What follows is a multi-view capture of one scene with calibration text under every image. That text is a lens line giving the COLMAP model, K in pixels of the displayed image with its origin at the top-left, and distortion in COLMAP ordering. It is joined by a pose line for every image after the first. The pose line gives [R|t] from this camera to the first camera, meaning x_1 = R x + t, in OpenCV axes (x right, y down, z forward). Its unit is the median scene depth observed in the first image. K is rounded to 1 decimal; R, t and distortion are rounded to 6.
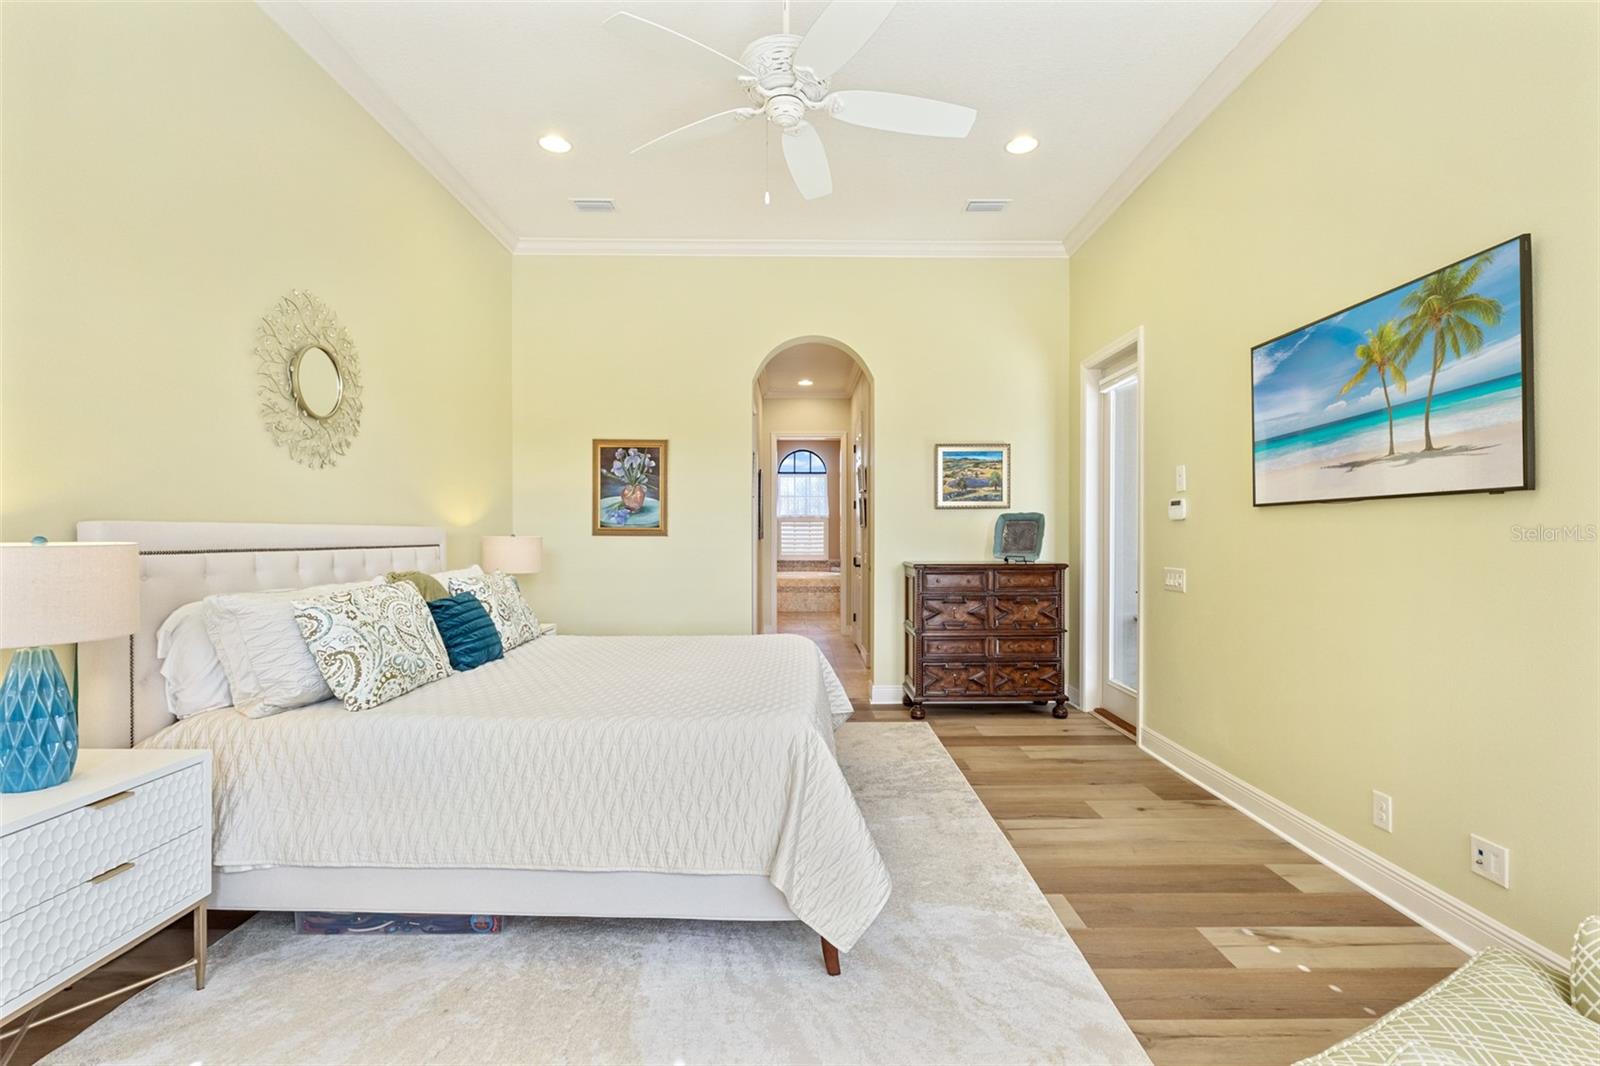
lens RADIAL K [[761.5, 0, 800.0], [0, 761.5, 533.0], [0, 0, 1]] dist [-0.002572, -0.000780]
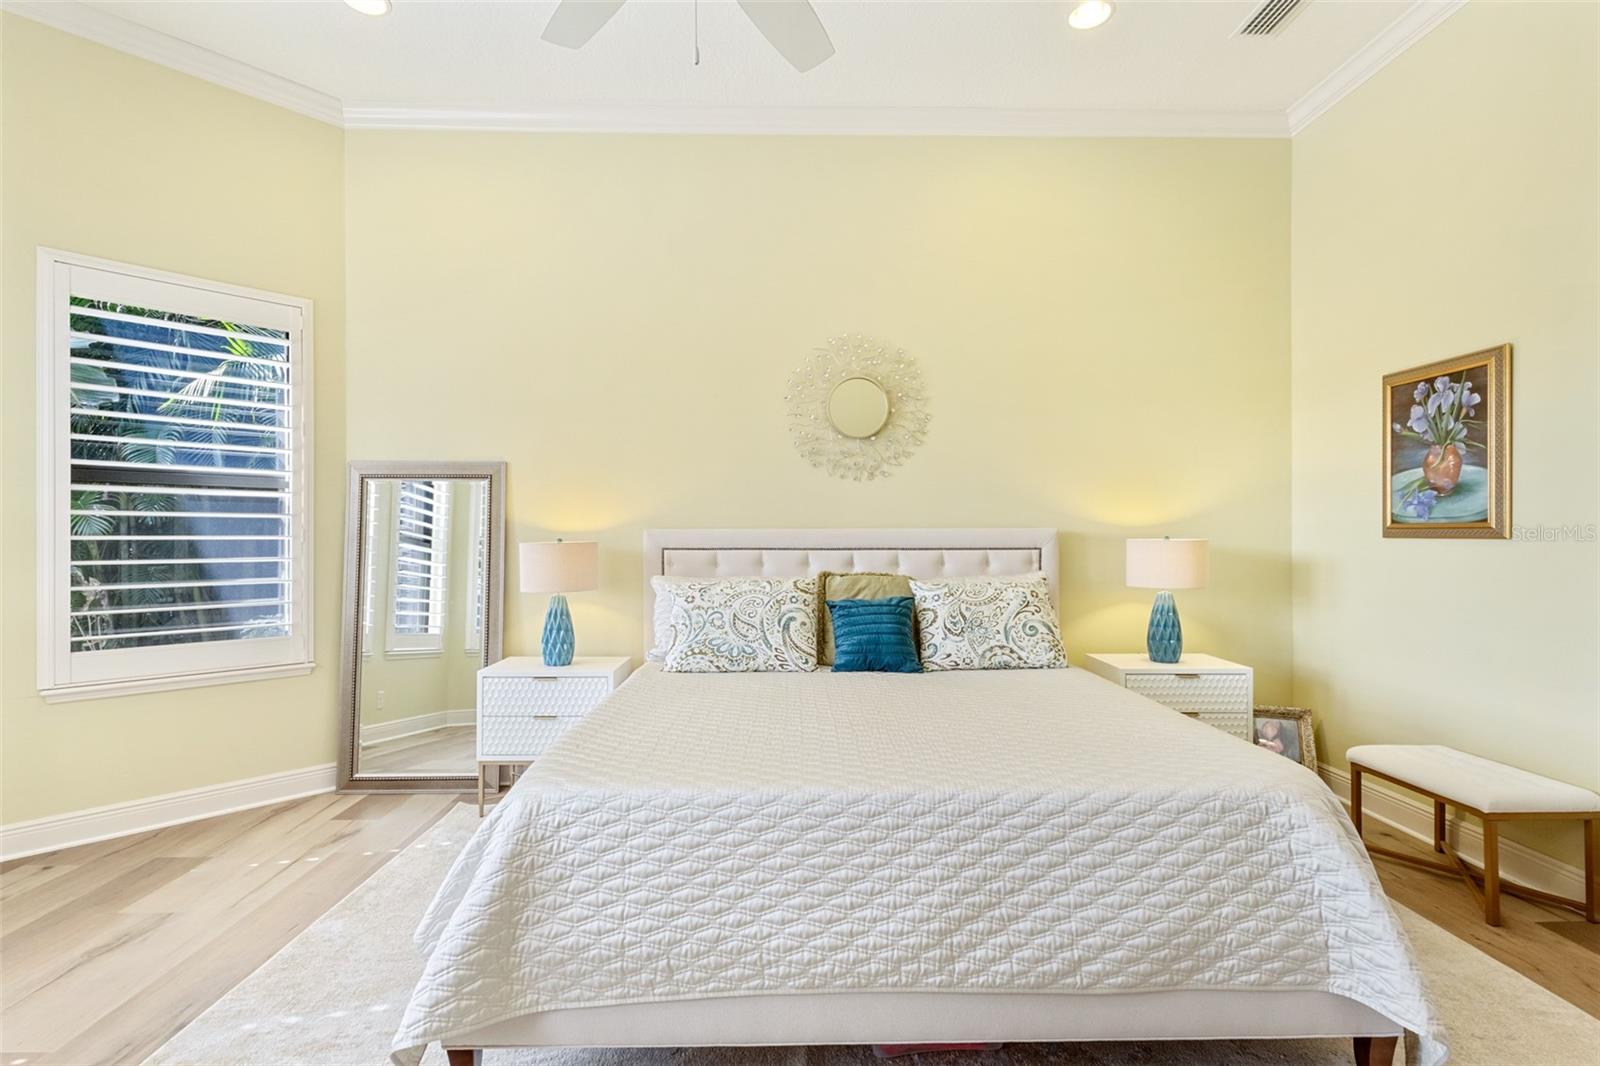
lens RADIAL K [[734.1, 0, 793.6], [0, 734.1, 535.8], [0, 0, 1]] dist [0.002352, 0.001011]
pose [[0.001368, 0.003282, -0.999994, 0.304981], [0.004711, 0.999983, 0.003288, -0.001963], [0.999988, -0.004715, 0.001352, 0.536969]]
